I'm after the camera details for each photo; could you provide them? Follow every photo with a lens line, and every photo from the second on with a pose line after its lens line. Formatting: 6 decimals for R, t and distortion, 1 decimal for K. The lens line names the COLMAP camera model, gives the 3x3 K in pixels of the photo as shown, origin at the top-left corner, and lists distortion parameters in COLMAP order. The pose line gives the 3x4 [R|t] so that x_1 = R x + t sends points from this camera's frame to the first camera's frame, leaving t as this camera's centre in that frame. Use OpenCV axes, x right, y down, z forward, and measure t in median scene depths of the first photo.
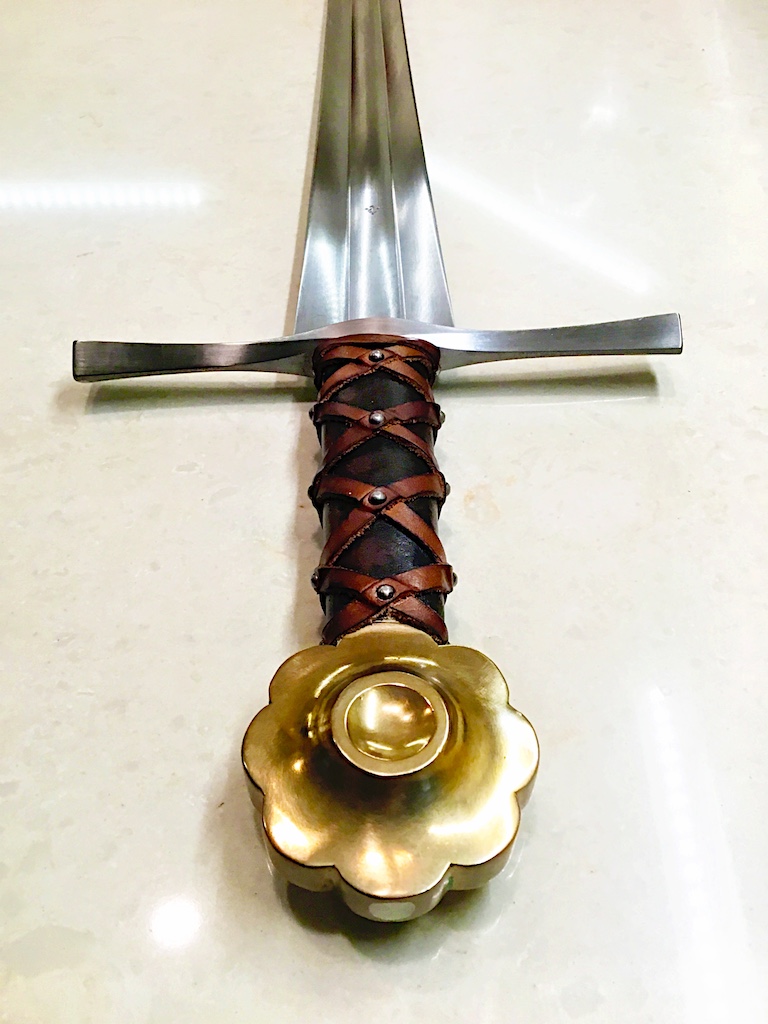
lens RADIAL K [[932.5, 0, 378.8], [0, 932.5, 517.3], [0, 0, 1]] dist [0.047949, 0.000000]
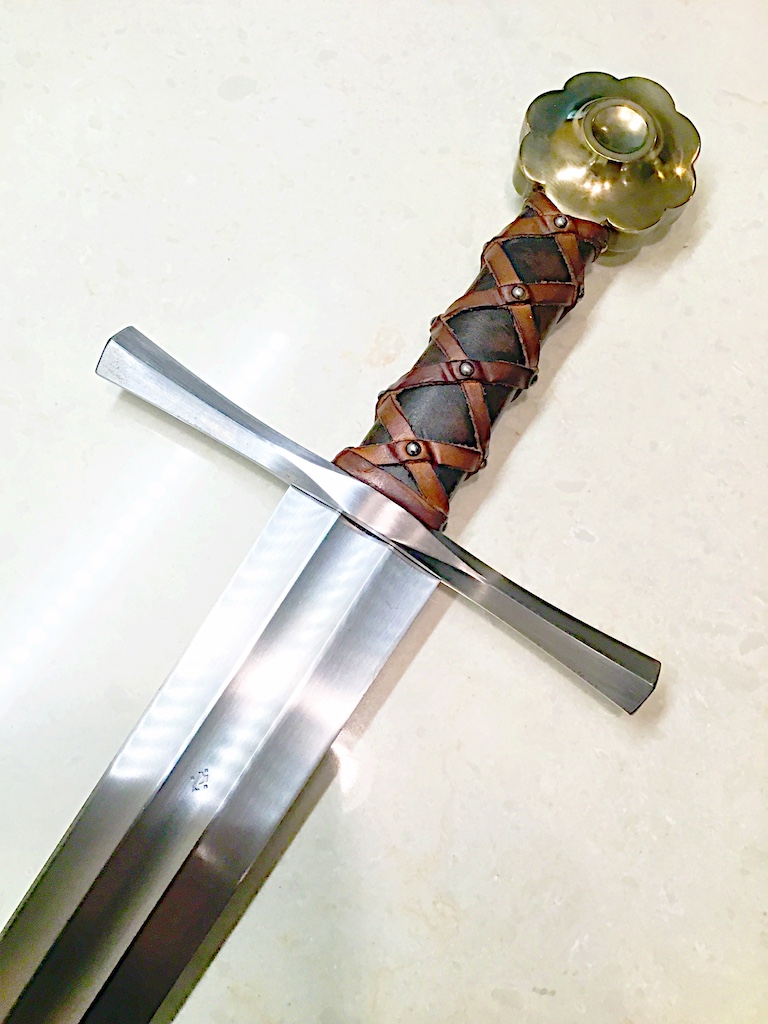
lens RADIAL K [[932.5, 0, 385.0], [0, 932.5, 518.4], [0, 0, 1]] dist [0.047949, 0.000000]
pose [[-0.836161, -0.539072, 0.101172, -0.121975], [0.367171, -0.413117, 0.833379, -1.085202], [-0.407455, 0.733986, 0.543364, 0.548549]]
